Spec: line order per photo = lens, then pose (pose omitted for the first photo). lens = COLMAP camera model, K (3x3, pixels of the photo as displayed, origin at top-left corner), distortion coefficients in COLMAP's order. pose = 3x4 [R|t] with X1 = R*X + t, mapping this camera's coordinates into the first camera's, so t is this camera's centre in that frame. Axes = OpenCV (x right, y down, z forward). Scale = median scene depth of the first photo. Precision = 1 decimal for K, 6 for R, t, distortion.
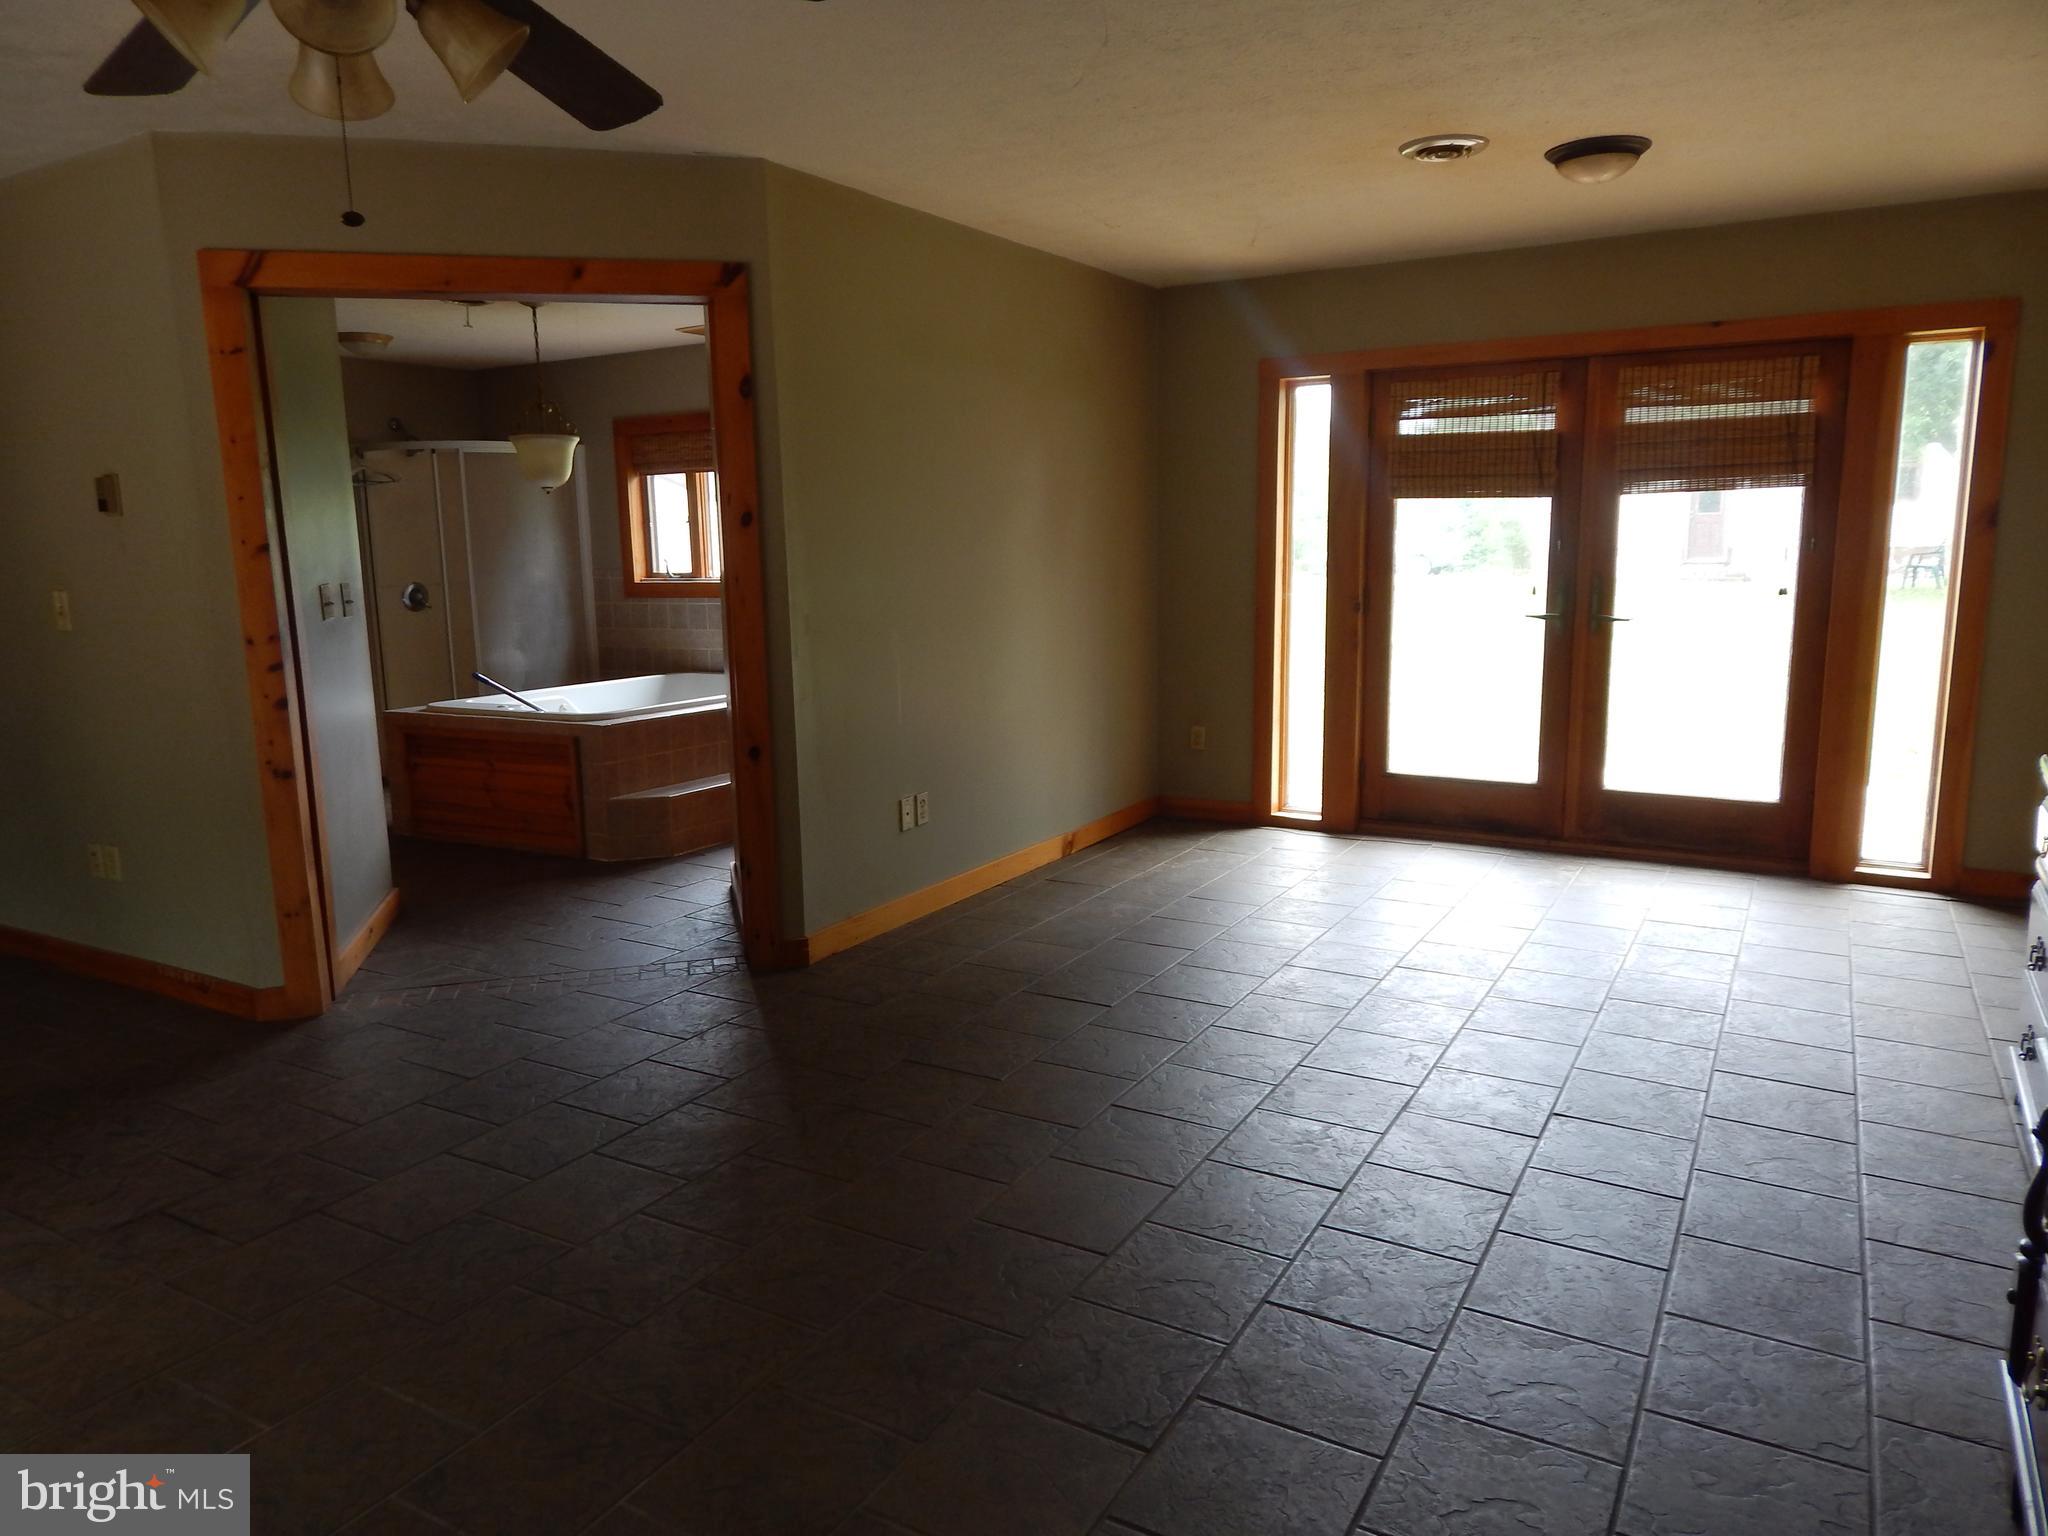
lens RADIAL K [[1368.1, 0, 1025.8], [0, 1368.1, 761.2], [0, 0, 1]] dist [0.026669, -0.011771]
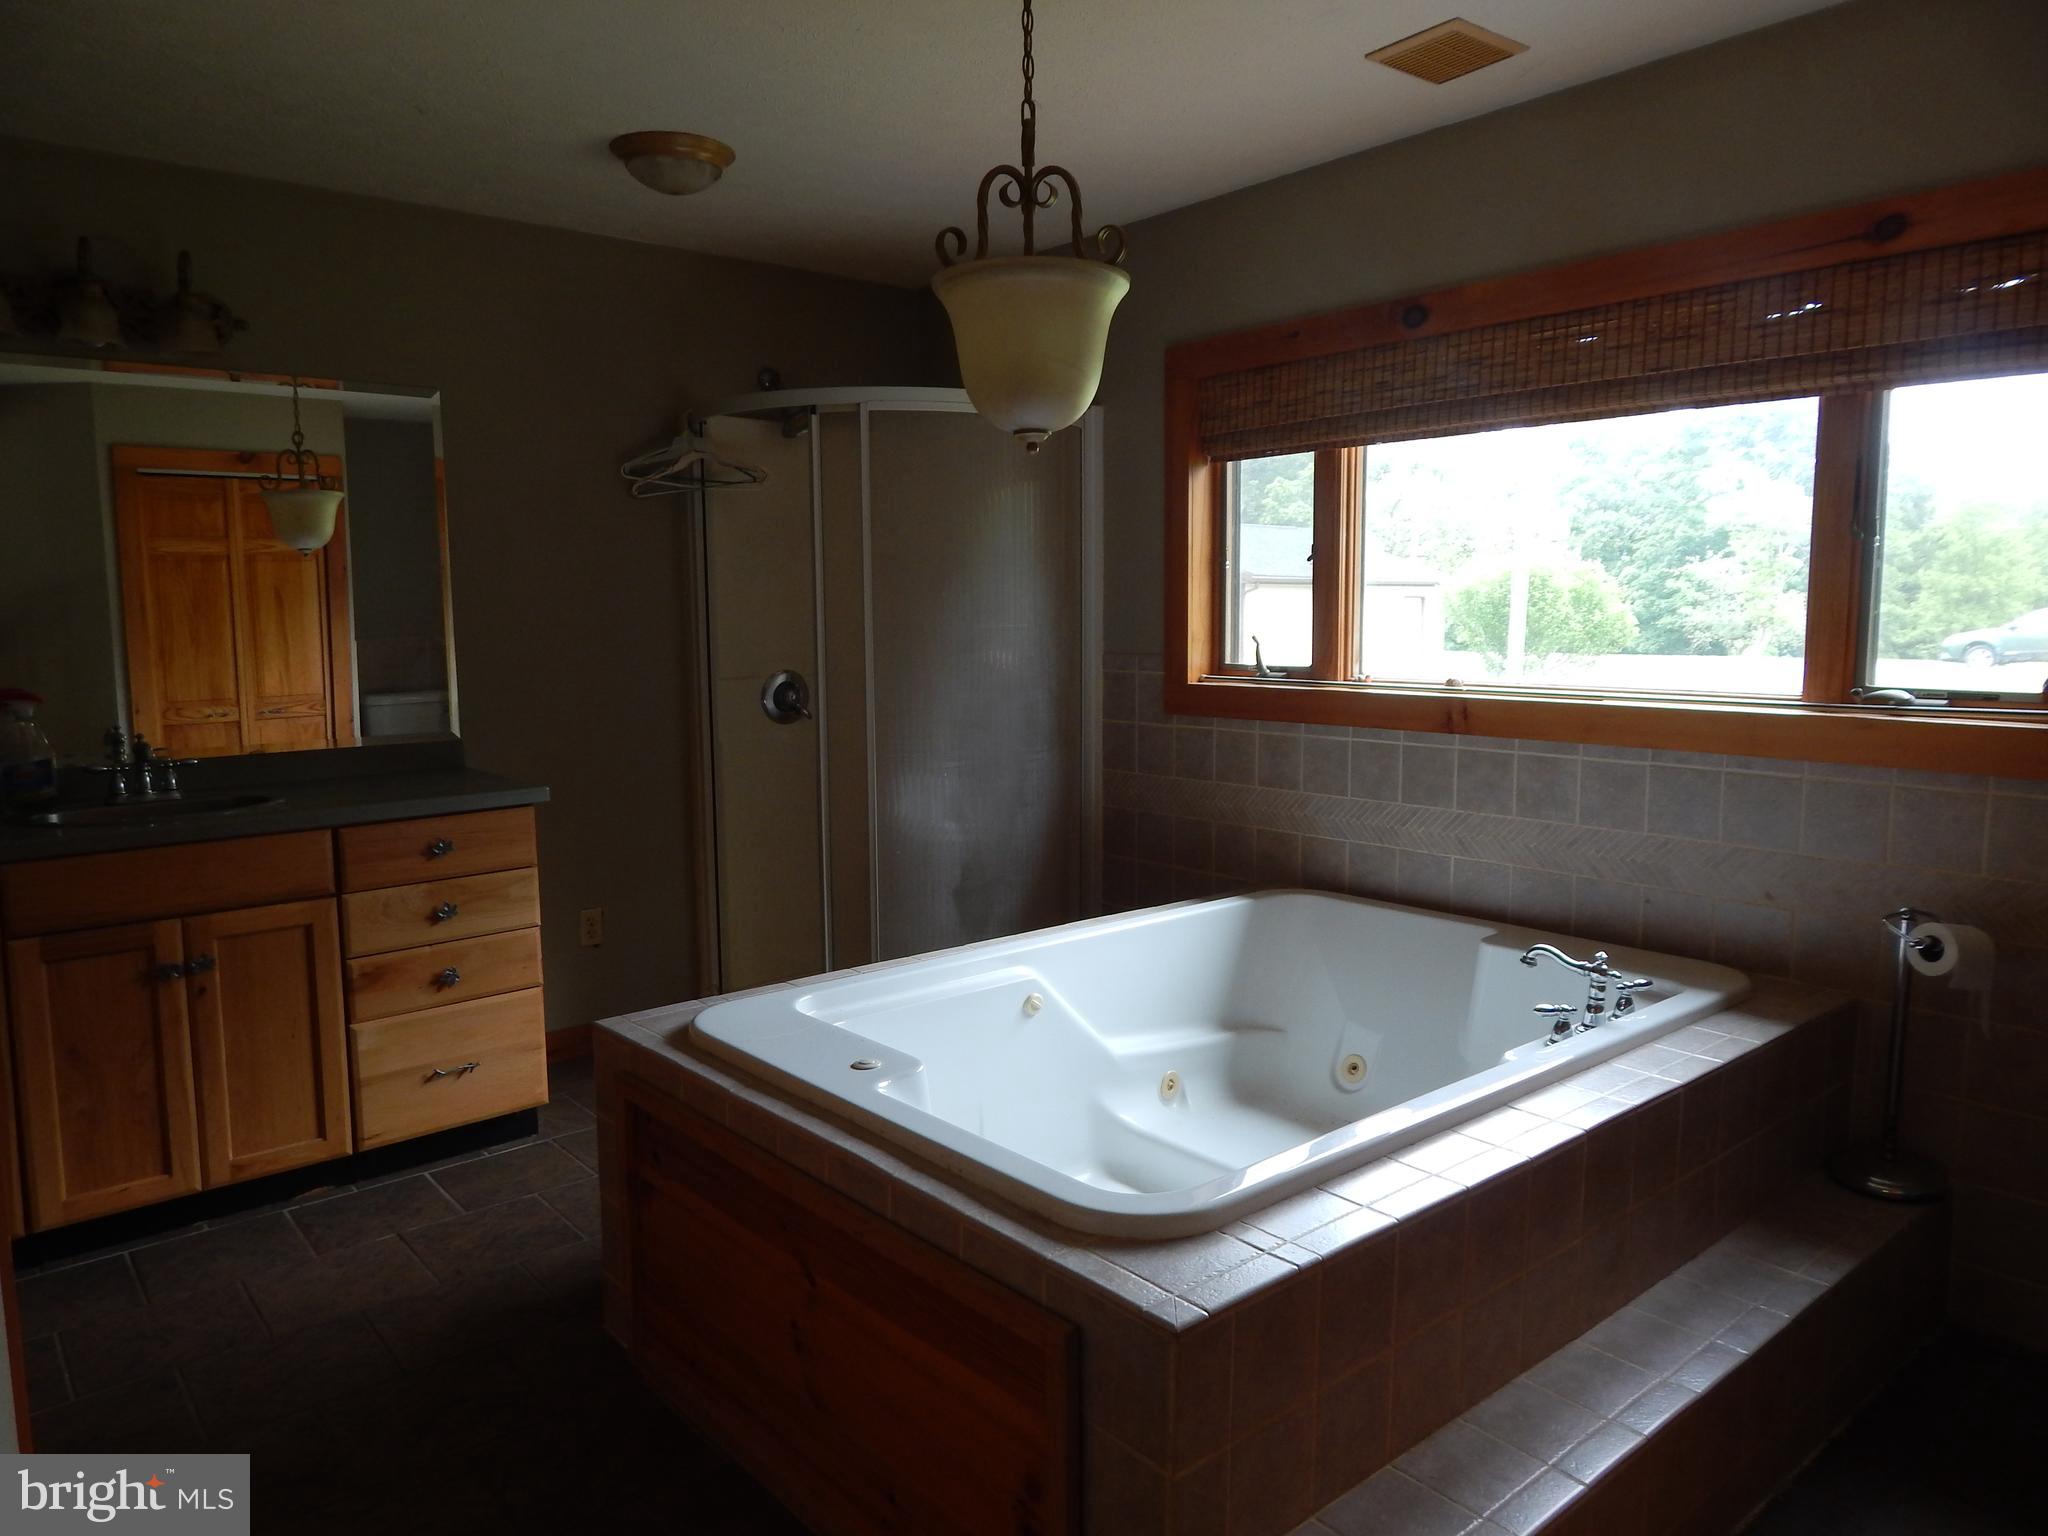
lens RADIAL K [[1368.1, 0, 1023.1], [0, 1368.1, 766.2], [0, 0, 1]] dist [0.026669, -0.011771]
pose [[0.945363, 0.049695, -0.322209, -0.185151], [-0.062797, 0.997563, -0.030392, -0.083910], [0.319913, 0.048965, 0.946181, 0.534571]]
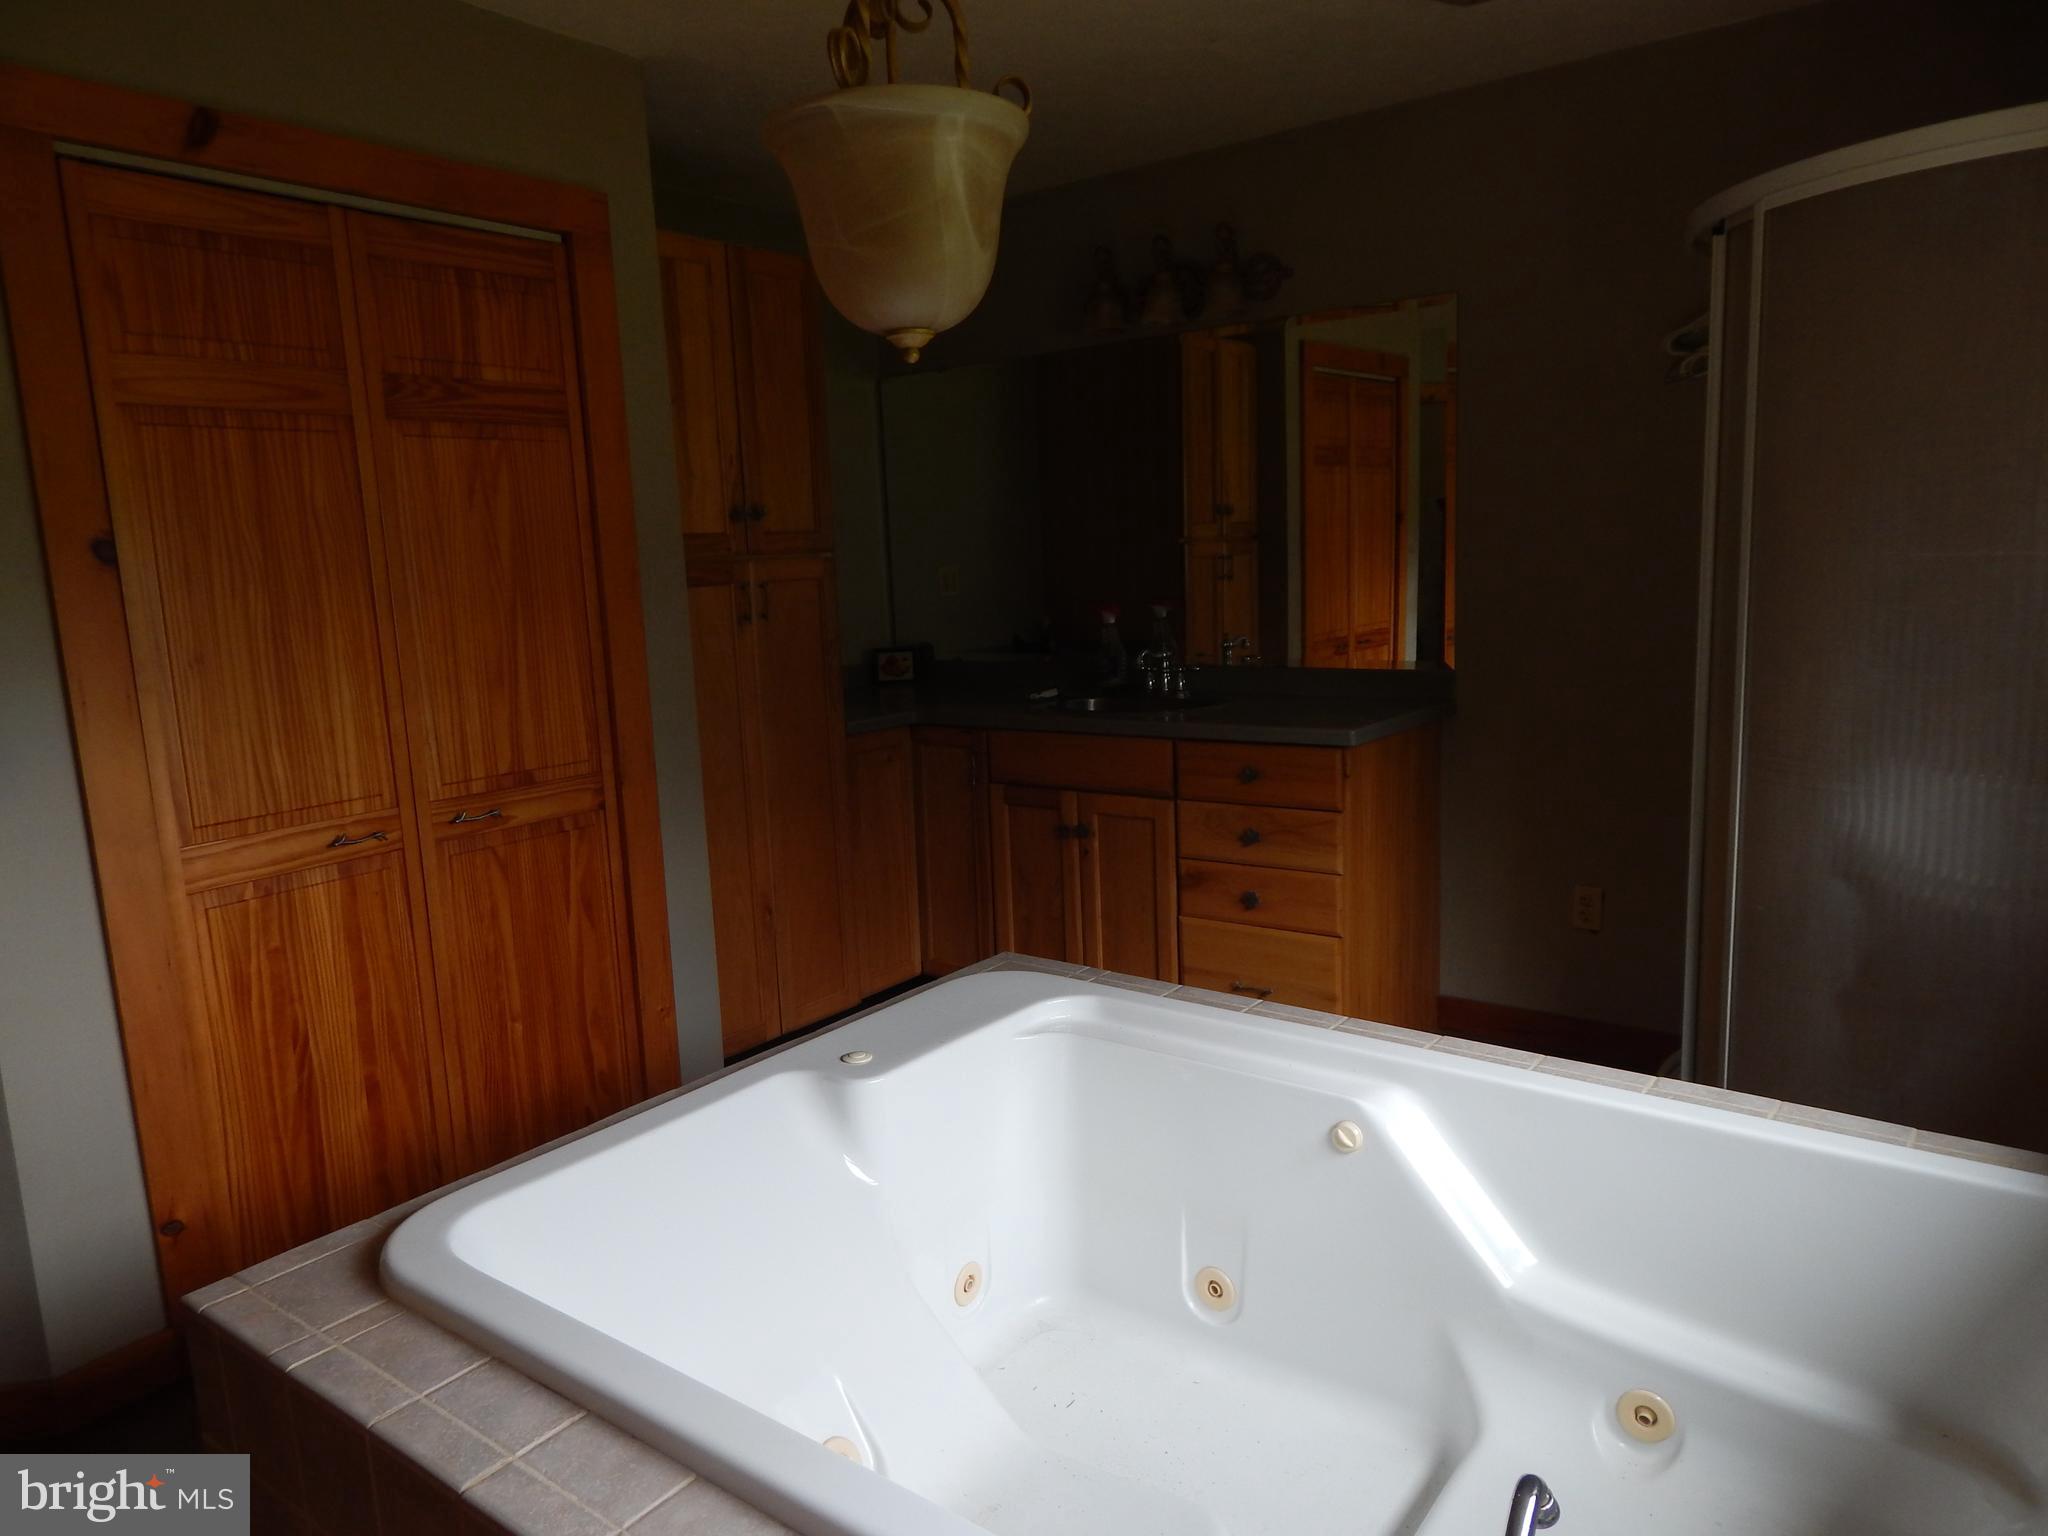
lens RADIAL K [[1368.1, 0, 1027.7], [0, 1368.1, 761.7], [0, 0, 1]] dist [0.026669, -0.011771]
pose [[-0.107474, 0.181559, -0.977490, -0.059158], [-0.121168, 0.973463, 0.194133, -0.139812], [0.986797, 0.139305, -0.082622, 0.843647]]
